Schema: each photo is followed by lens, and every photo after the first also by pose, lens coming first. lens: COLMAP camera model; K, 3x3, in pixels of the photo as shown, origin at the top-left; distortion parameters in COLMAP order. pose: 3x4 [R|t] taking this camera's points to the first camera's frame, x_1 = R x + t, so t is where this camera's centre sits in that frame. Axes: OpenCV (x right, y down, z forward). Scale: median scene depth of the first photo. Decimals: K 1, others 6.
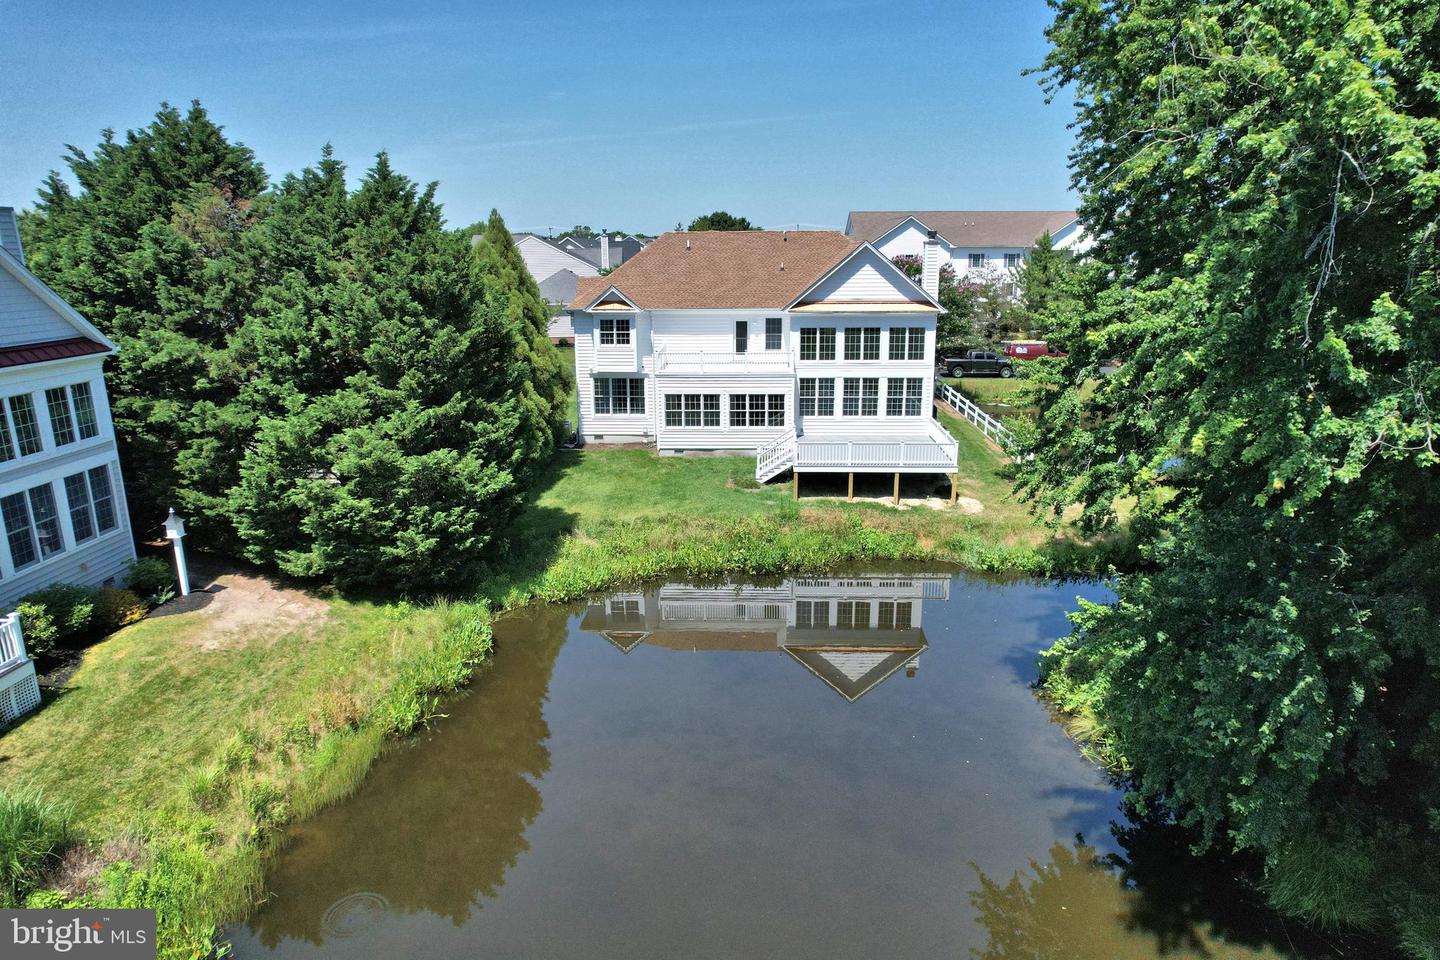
lens RADIAL K [[925.5, 0, 720.0], [0, 925.5, 480.0], [0, 0, 1]] dist [-0.072054, 0.062212]
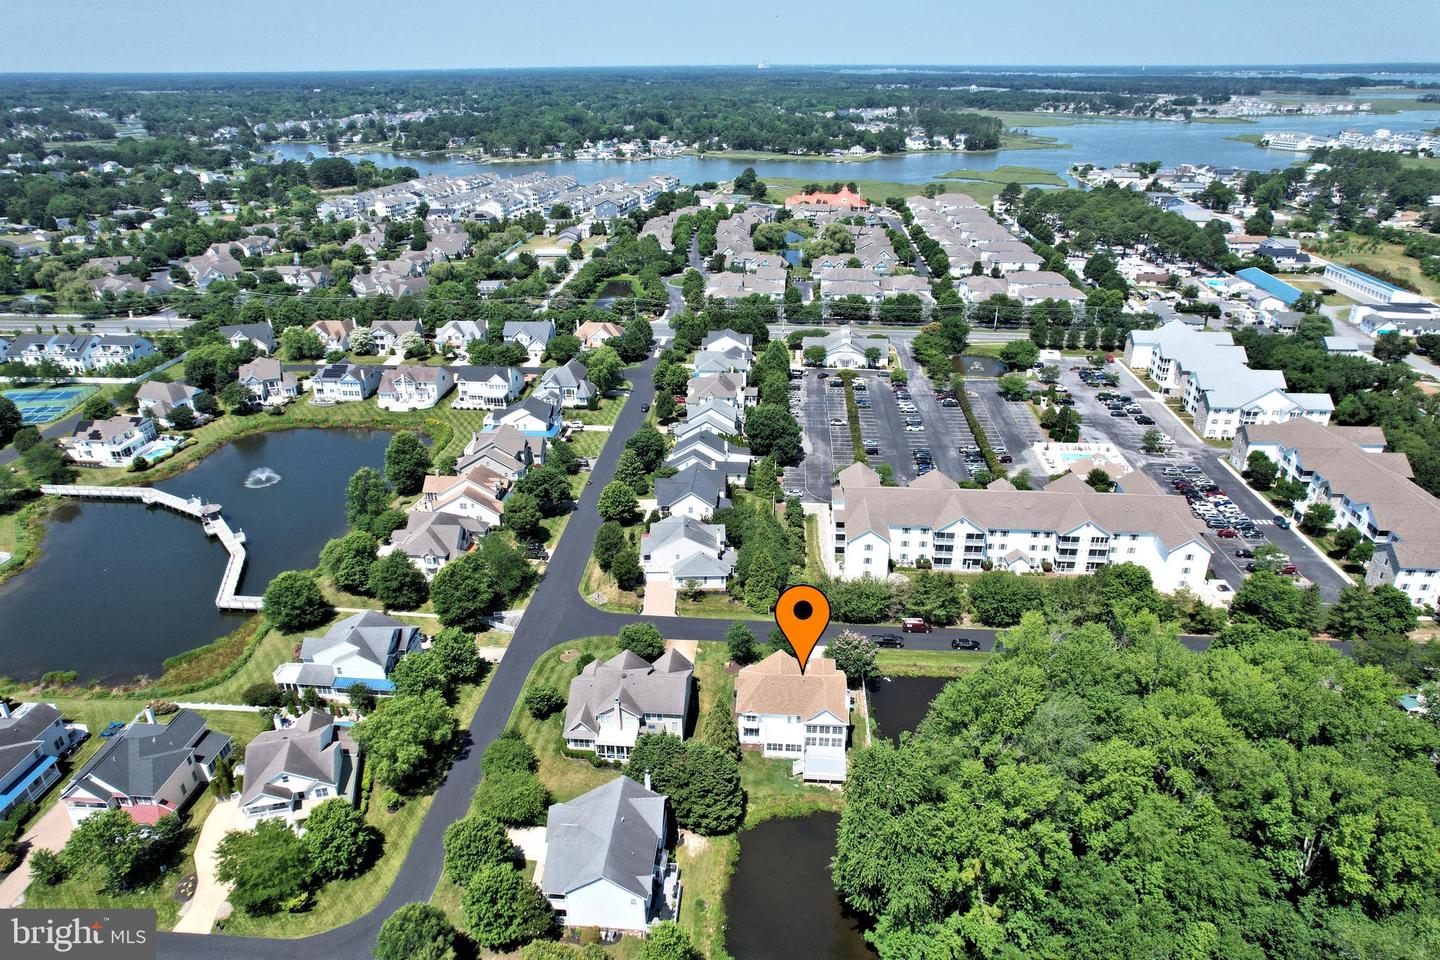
lens RADIAL K [[925.5, 0, 720.0], [0, 925.5, 480.0], [0, 0, 1]] dist [-0.072054, 0.062212]
pose [[0.999636, 0.016256, -0.021509, -0.175716], [-0.012265, 0.984643, 0.174149, -1.647232], [0.024010, -0.173822, 0.984484, -2.207290]]
